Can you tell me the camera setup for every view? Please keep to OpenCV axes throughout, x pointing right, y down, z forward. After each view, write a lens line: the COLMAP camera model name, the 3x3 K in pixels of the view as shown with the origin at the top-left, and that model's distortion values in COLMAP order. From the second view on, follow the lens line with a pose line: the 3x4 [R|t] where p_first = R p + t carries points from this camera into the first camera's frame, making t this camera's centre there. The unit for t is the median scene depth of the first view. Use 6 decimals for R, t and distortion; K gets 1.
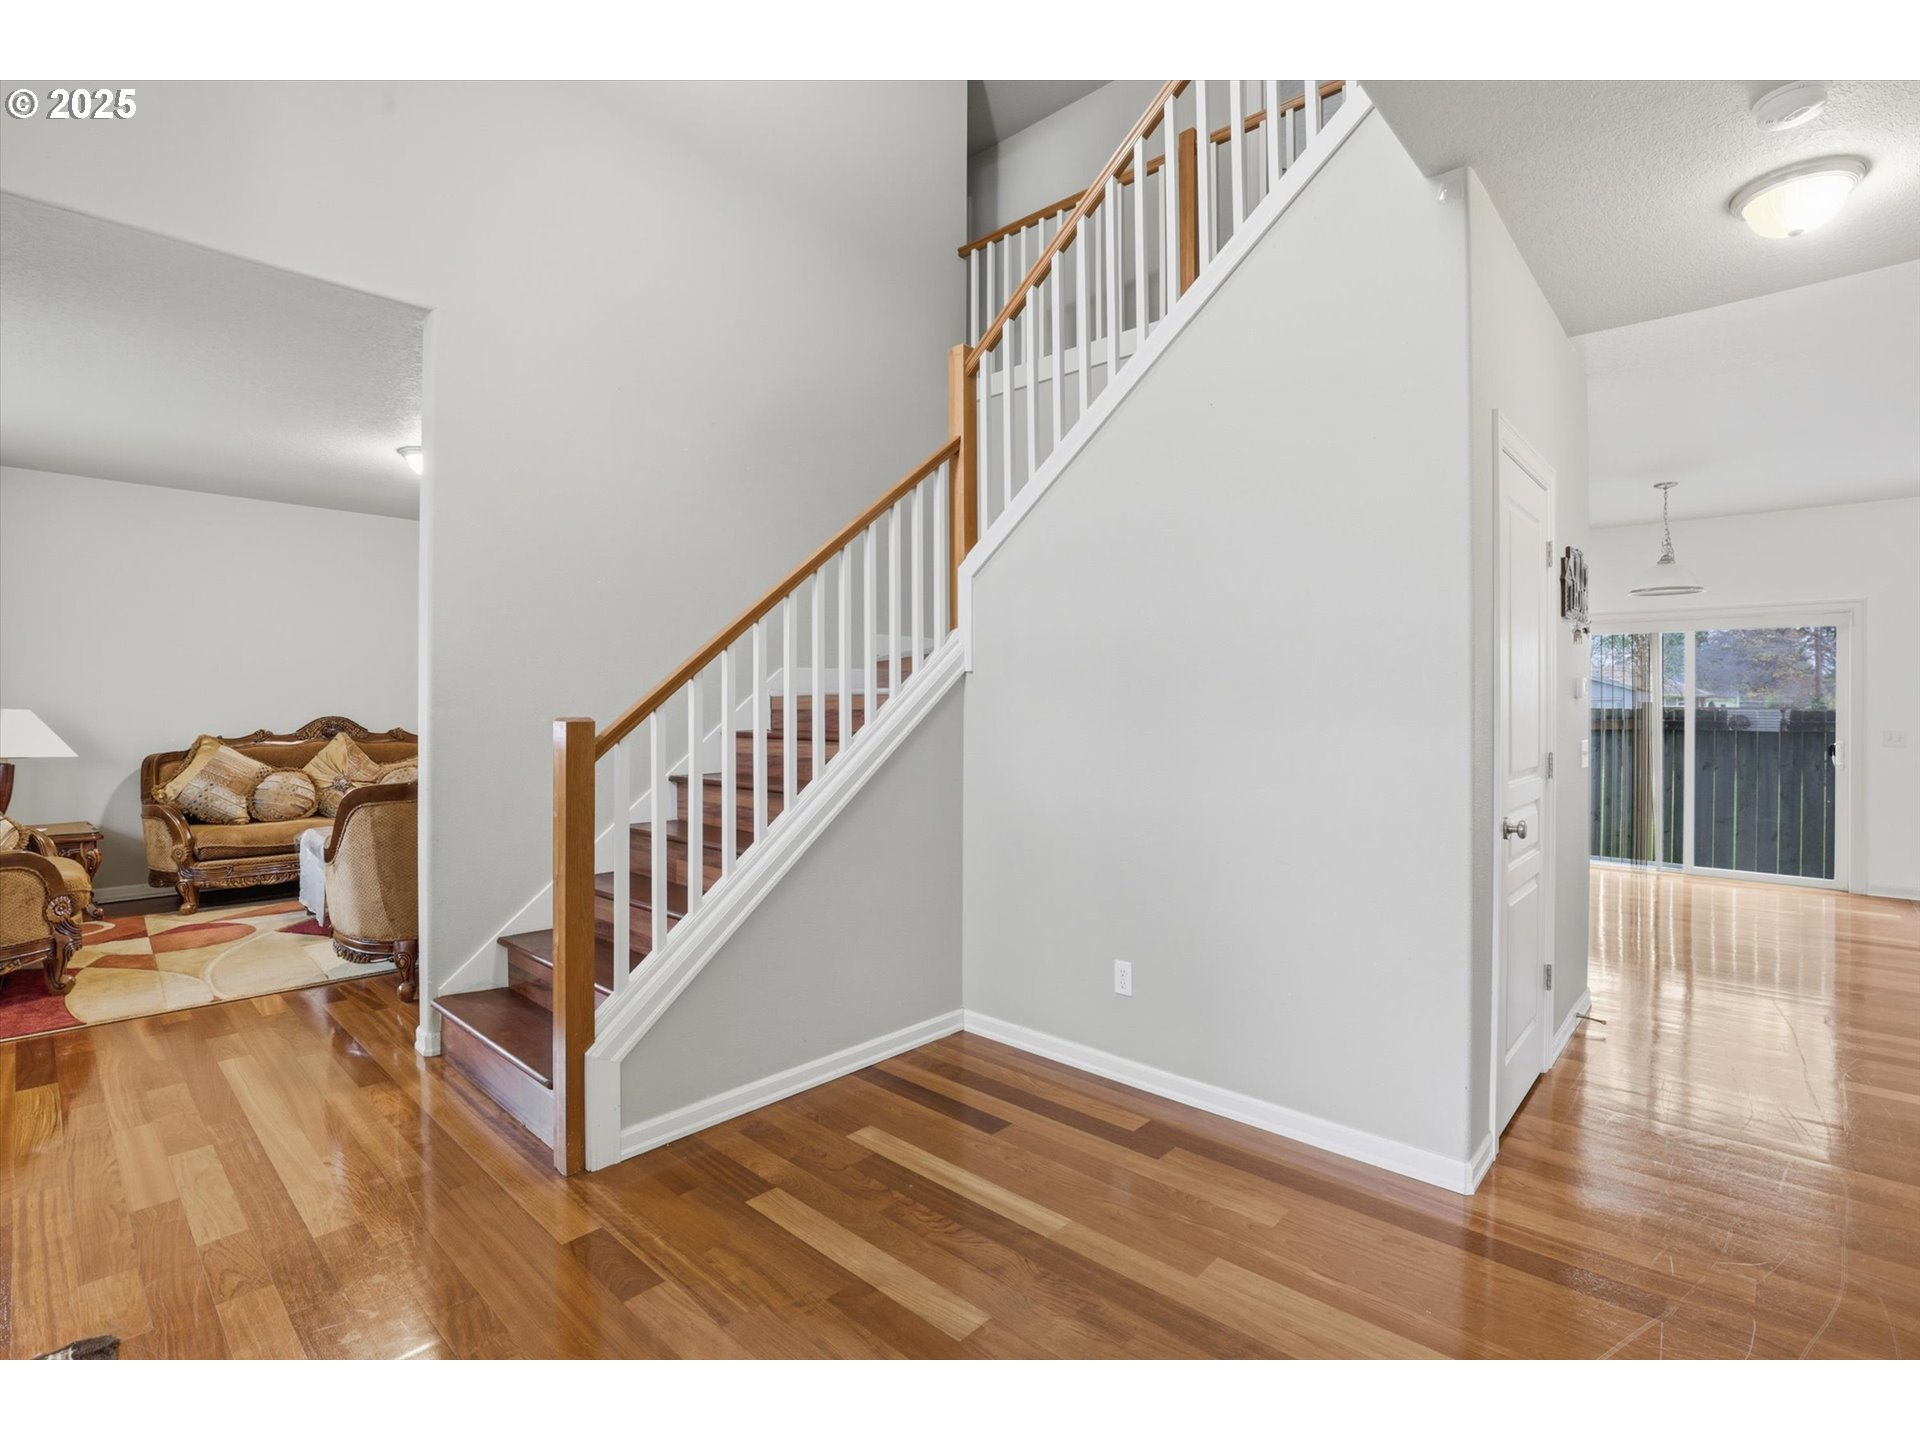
lens RADIAL K [[891.8, 0, 955.6], [0, 891.8, 713.2], [0, 0, 1]] dist [-0.004900, -0.000627]
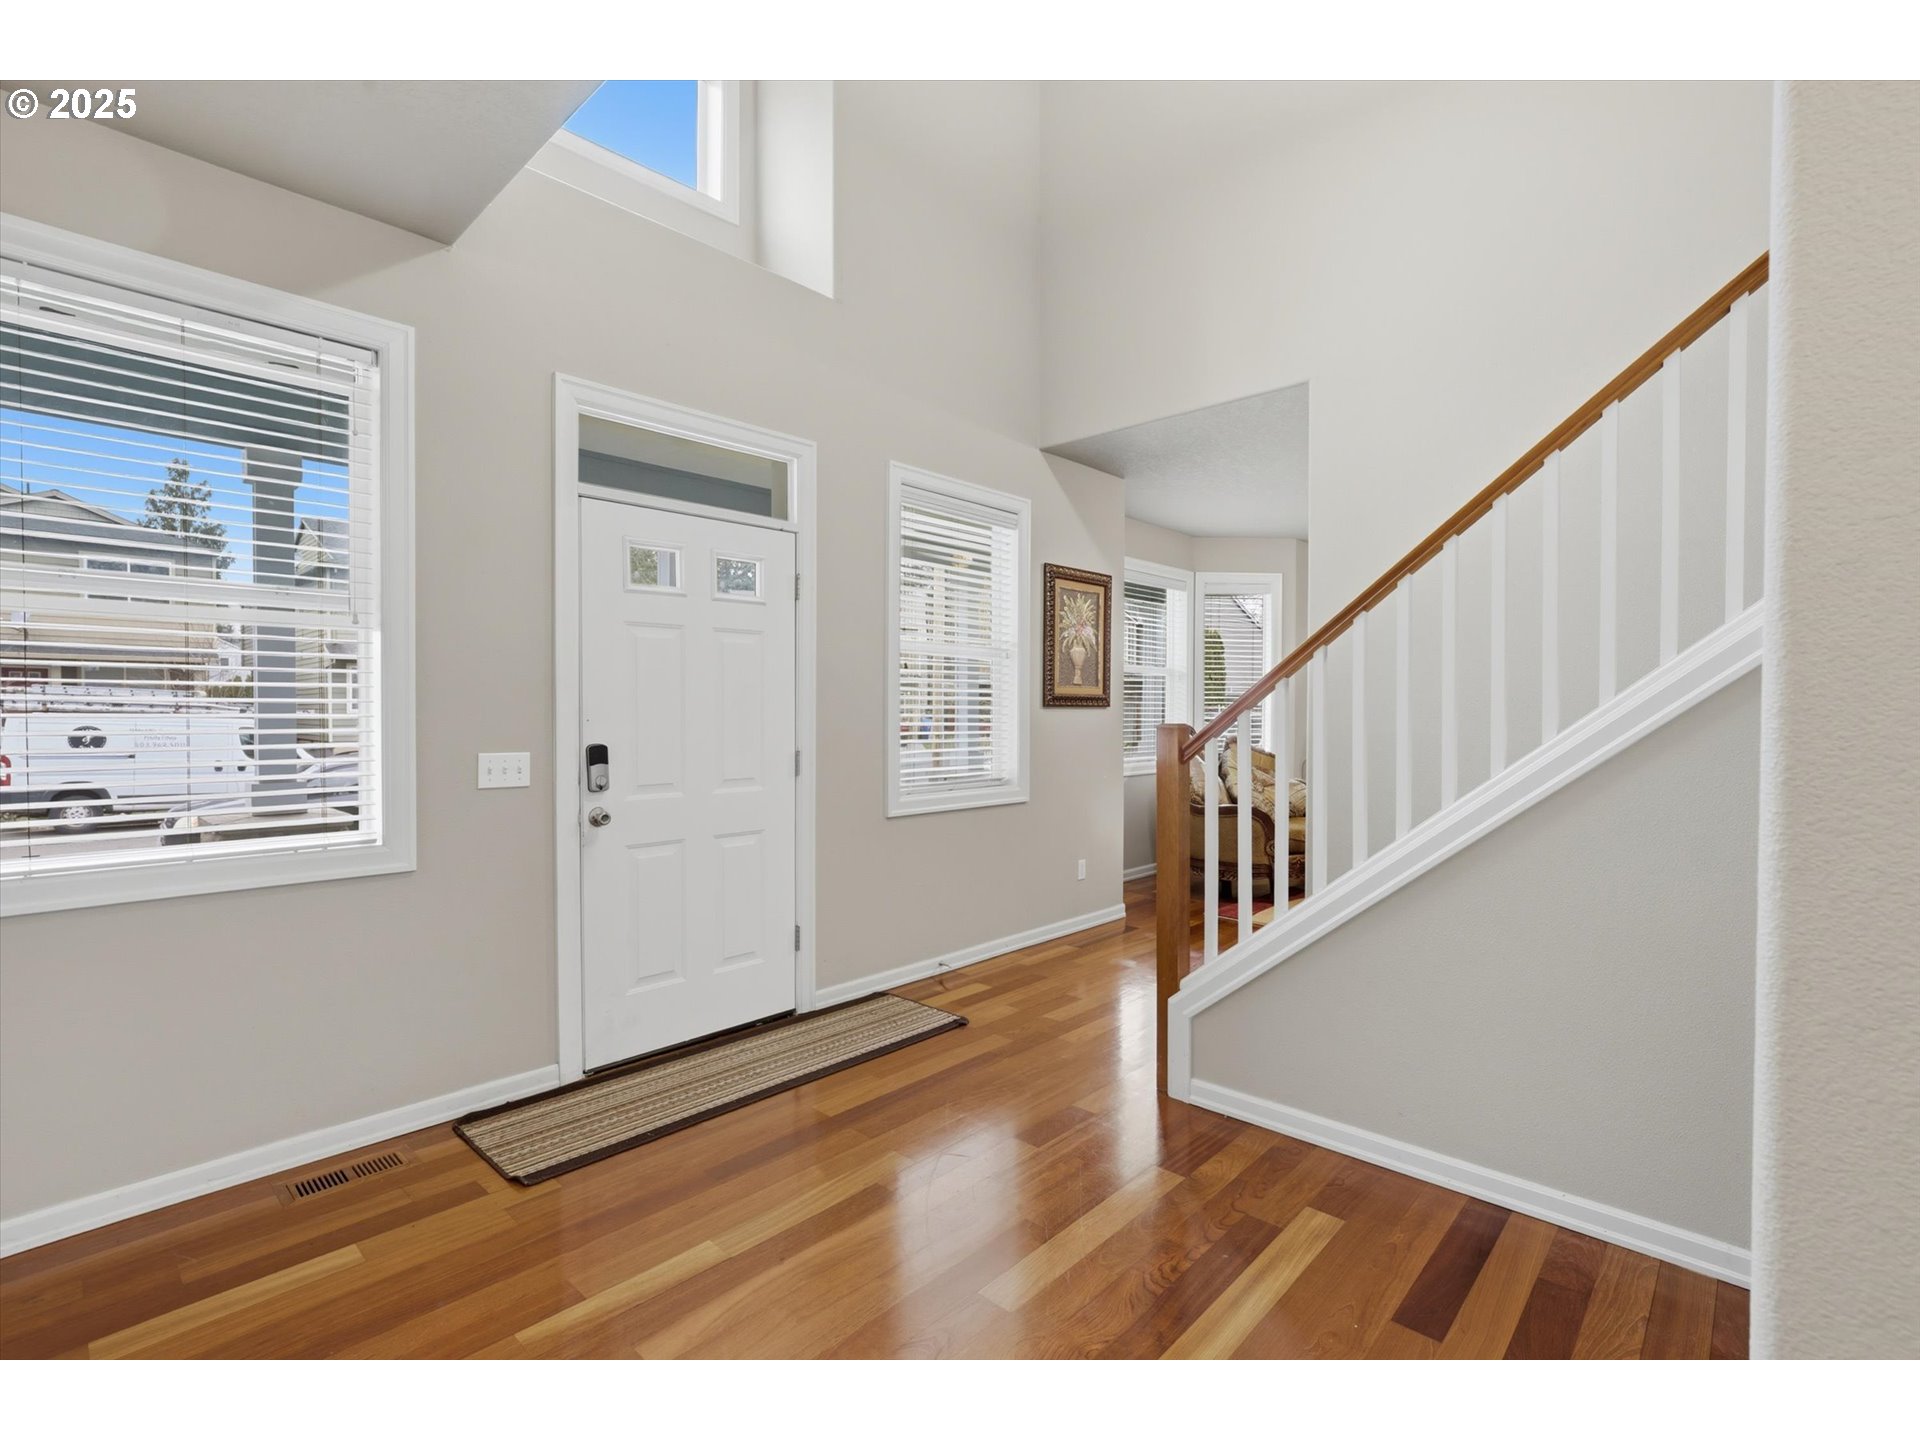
lens RADIAL K [[891.8, 0, 955.6], [0, 891.8, 713.2], [0, 0, 1]] dist [-0.004900, -0.000627]
pose [[0.002411, 0.012462, -0.999919, 0.729387], [0.002998, 0.999918, 0.012469, -0.029589], [0.999993, -0.003028, 0.002374, 0.624551]]
